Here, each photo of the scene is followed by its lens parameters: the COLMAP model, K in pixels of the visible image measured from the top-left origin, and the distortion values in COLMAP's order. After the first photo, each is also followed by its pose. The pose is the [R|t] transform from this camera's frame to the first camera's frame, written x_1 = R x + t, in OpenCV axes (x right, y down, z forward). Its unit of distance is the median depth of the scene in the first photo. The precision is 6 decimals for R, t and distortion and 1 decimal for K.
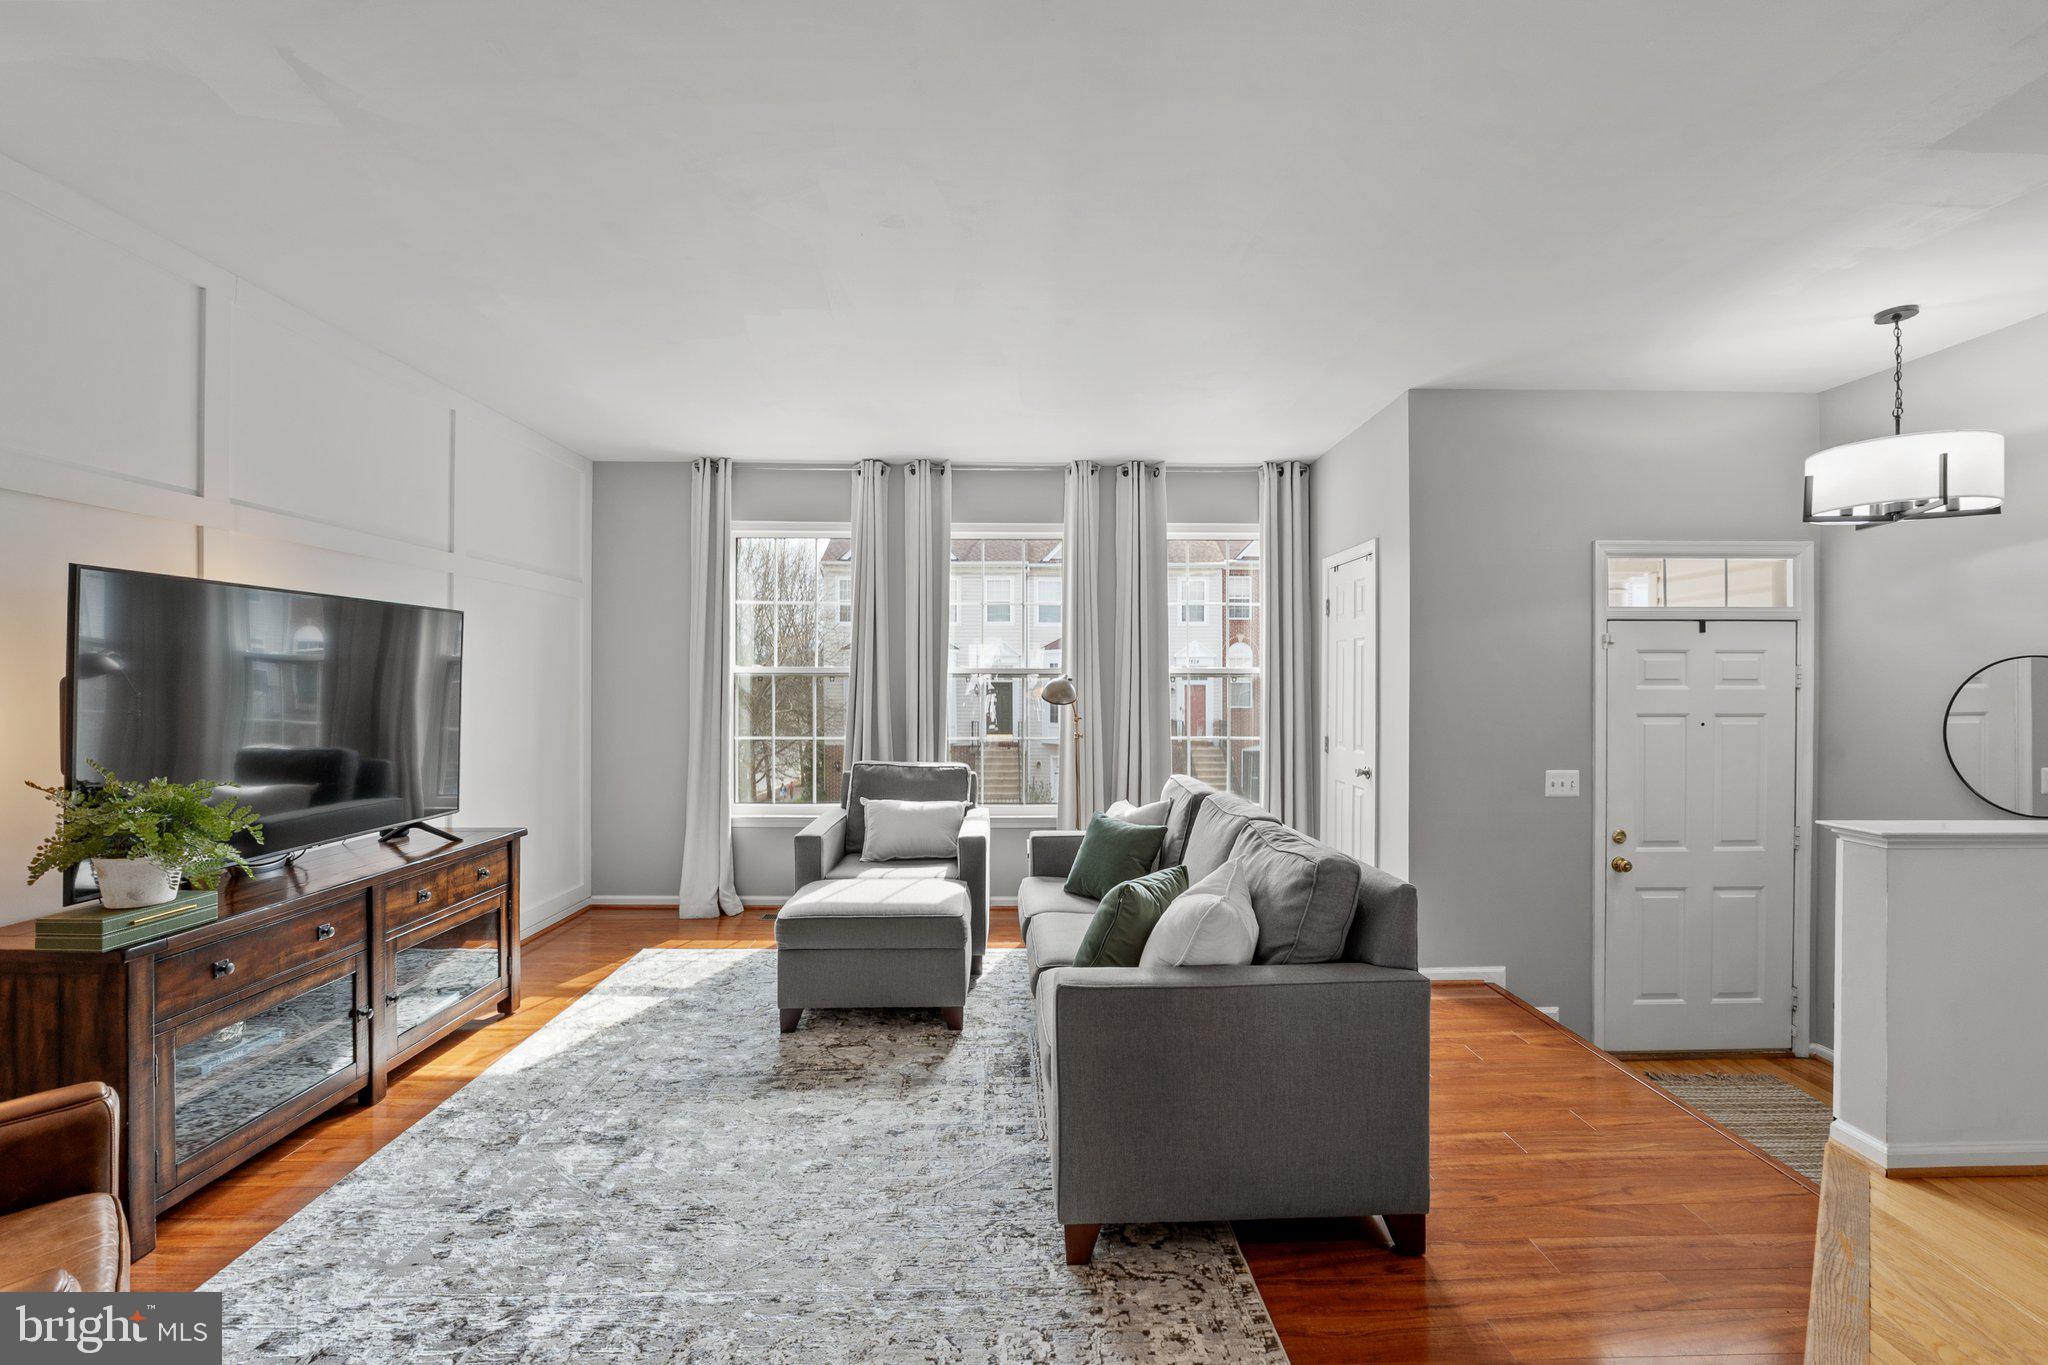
lens RADIAL K [[849.1, 0, 1027.9], [0, 849.1, 682.3], [0, 0, 1]] dist [-0.011078, -0.000294]
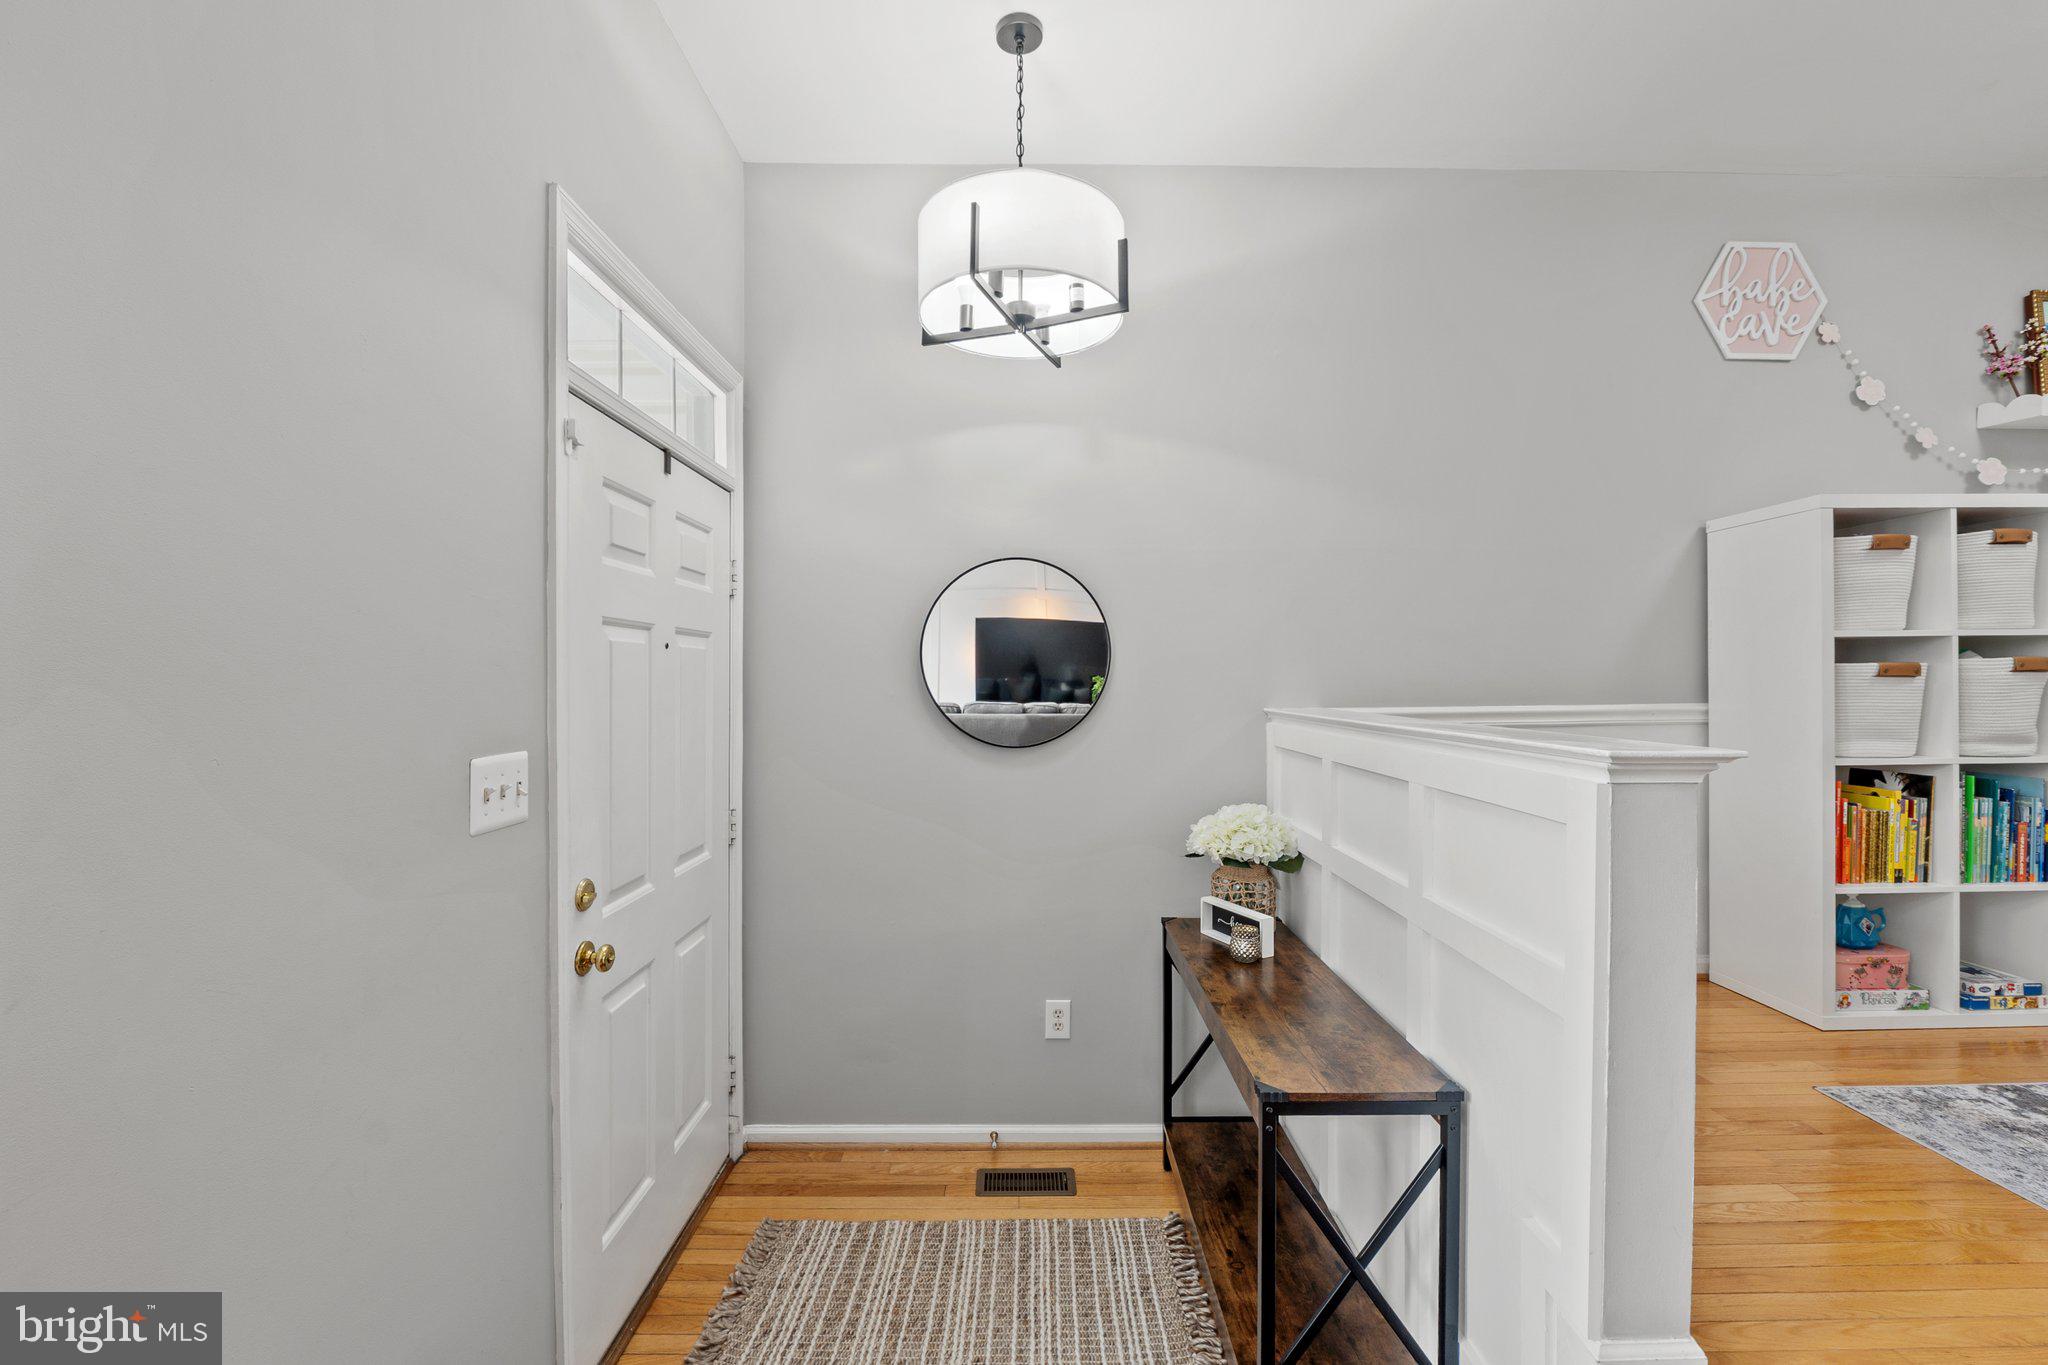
lens RADIAL K [[849.1, 0, 1024.7], [0, 849.1, 684.0], [0, 0, 1]] dist [-0.011078, -0.000294]
pose [[0.009576, -0.007095, 0.999929, 0.264028], [0.000426, 0.999975, 0.007091, 0.070475], [-0.999954, 0.000358, 0.009579, 0.767366]]
